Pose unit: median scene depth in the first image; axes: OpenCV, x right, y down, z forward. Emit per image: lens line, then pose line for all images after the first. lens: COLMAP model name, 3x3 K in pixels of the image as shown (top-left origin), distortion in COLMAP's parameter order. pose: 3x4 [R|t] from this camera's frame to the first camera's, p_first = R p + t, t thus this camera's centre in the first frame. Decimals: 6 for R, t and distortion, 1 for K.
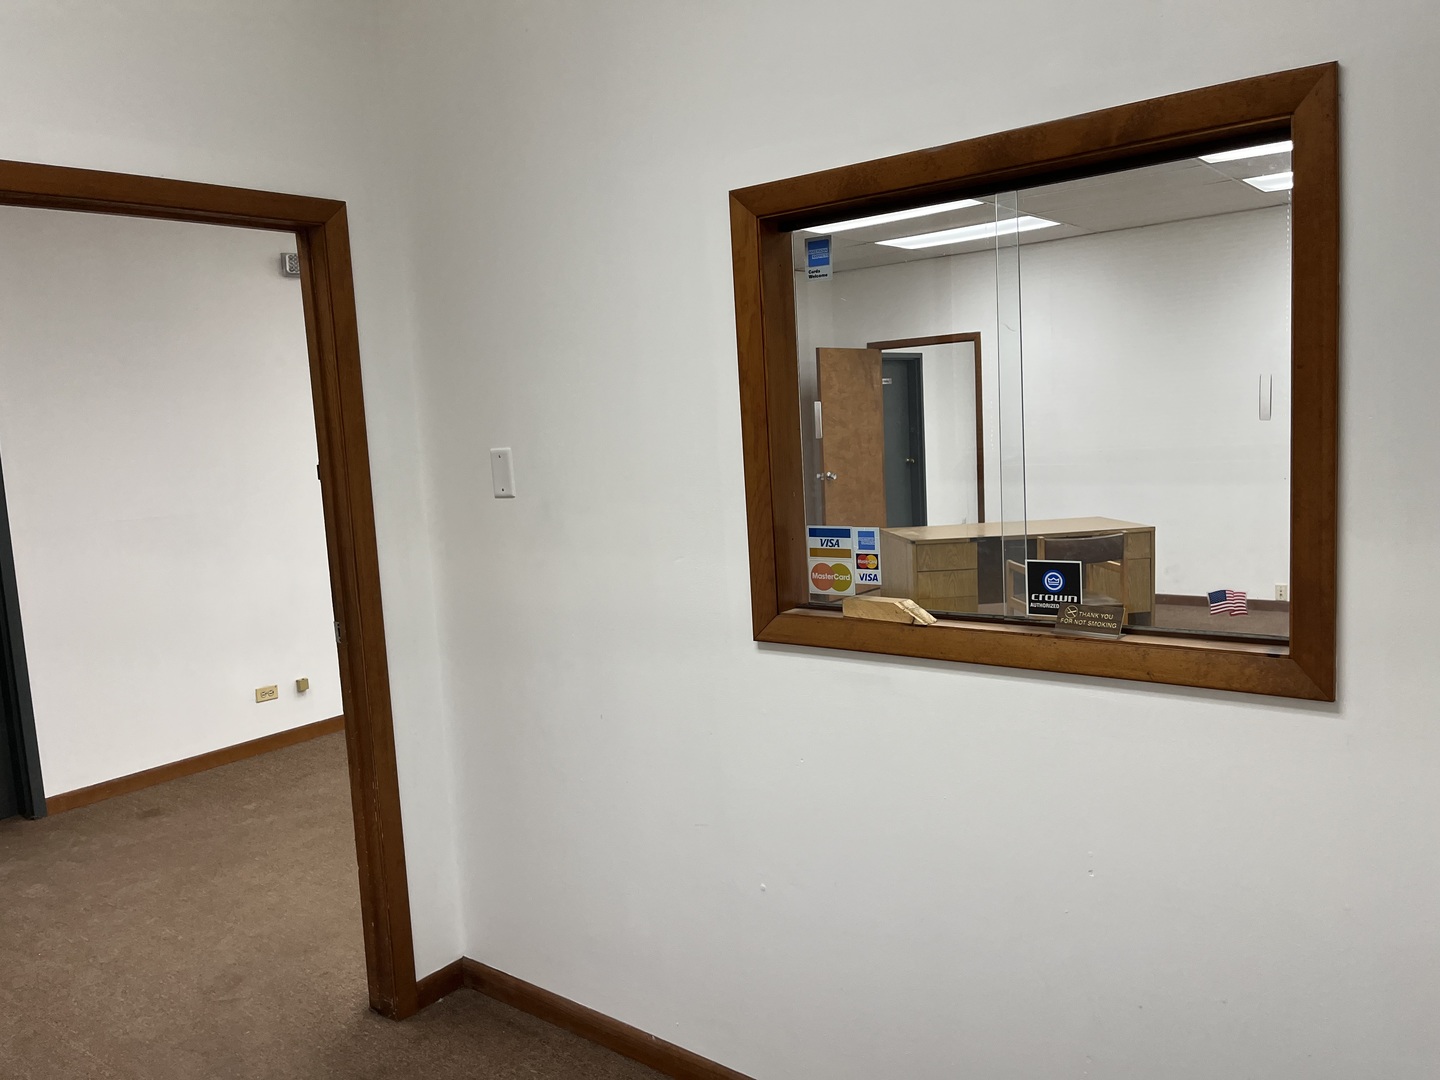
lens RADIAL K [[1090.4, 0, 719.4], [0, 1090.4, 540.6], [0, 0, 1]] dist [0.050431, -0.039605]
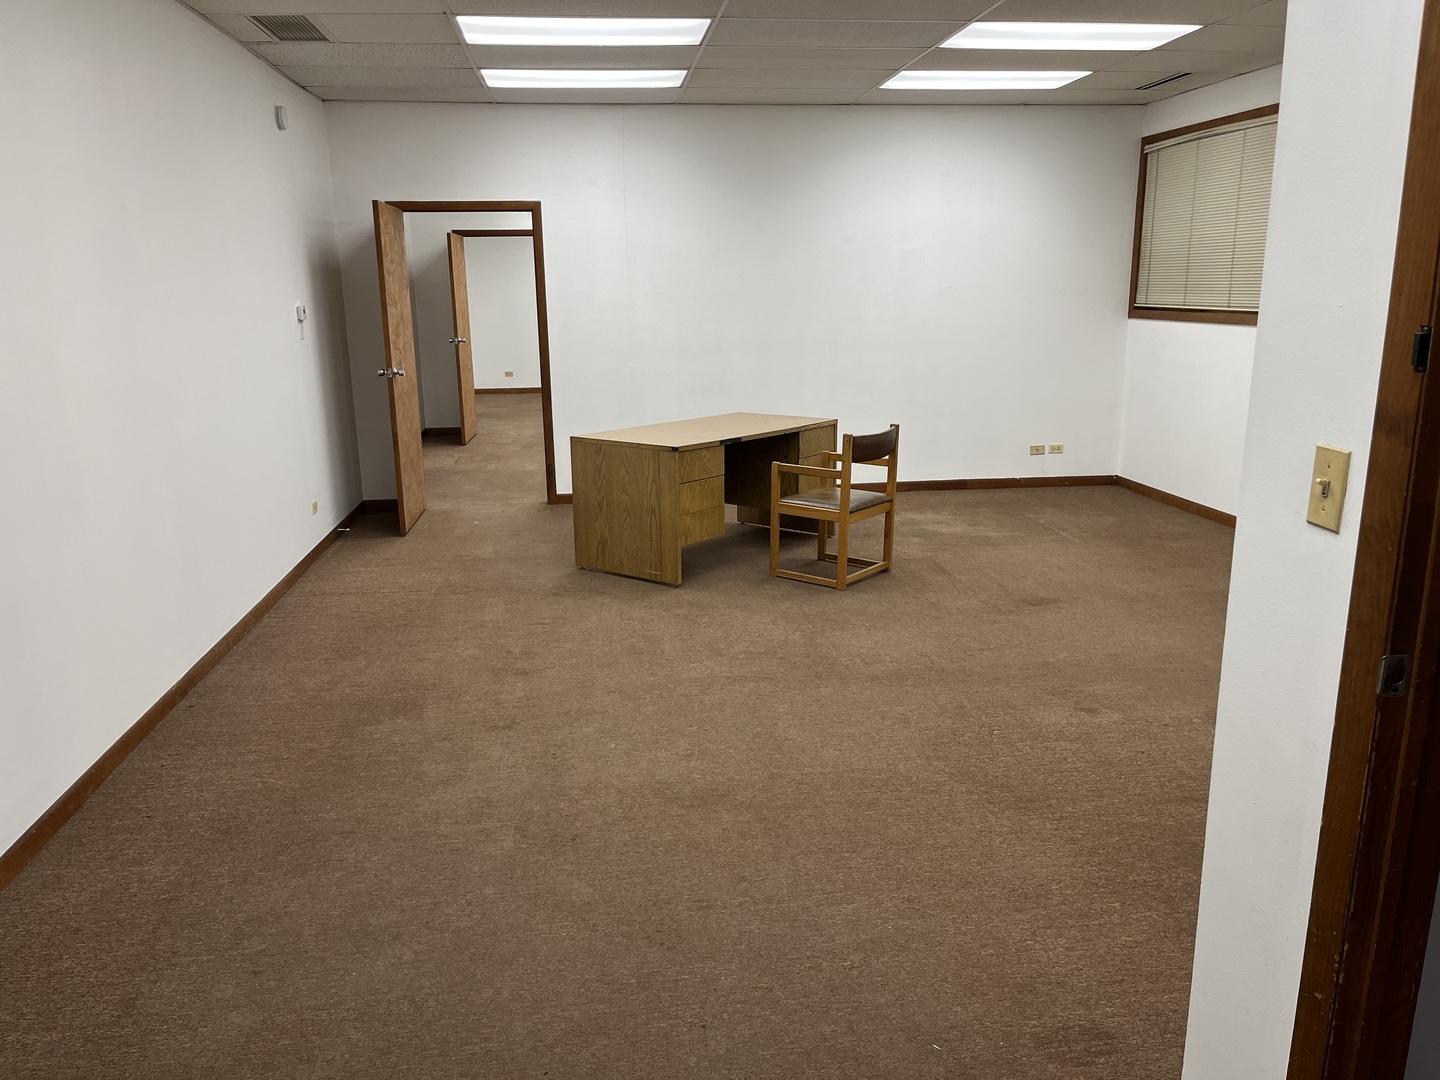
lens RADIAL K [[1090.4, 0, 718.6], [0, 1090.4, 540.4], [0, 0, 1]] dist [0.050431, -0.039605]
pose [[0.705608, -0.114002, 0.699372, -0.361252], [0.051546, 0.992617, 0.109797, -0.017412], [-0.706725, -0.041424, 0.706274, 0.348835]]
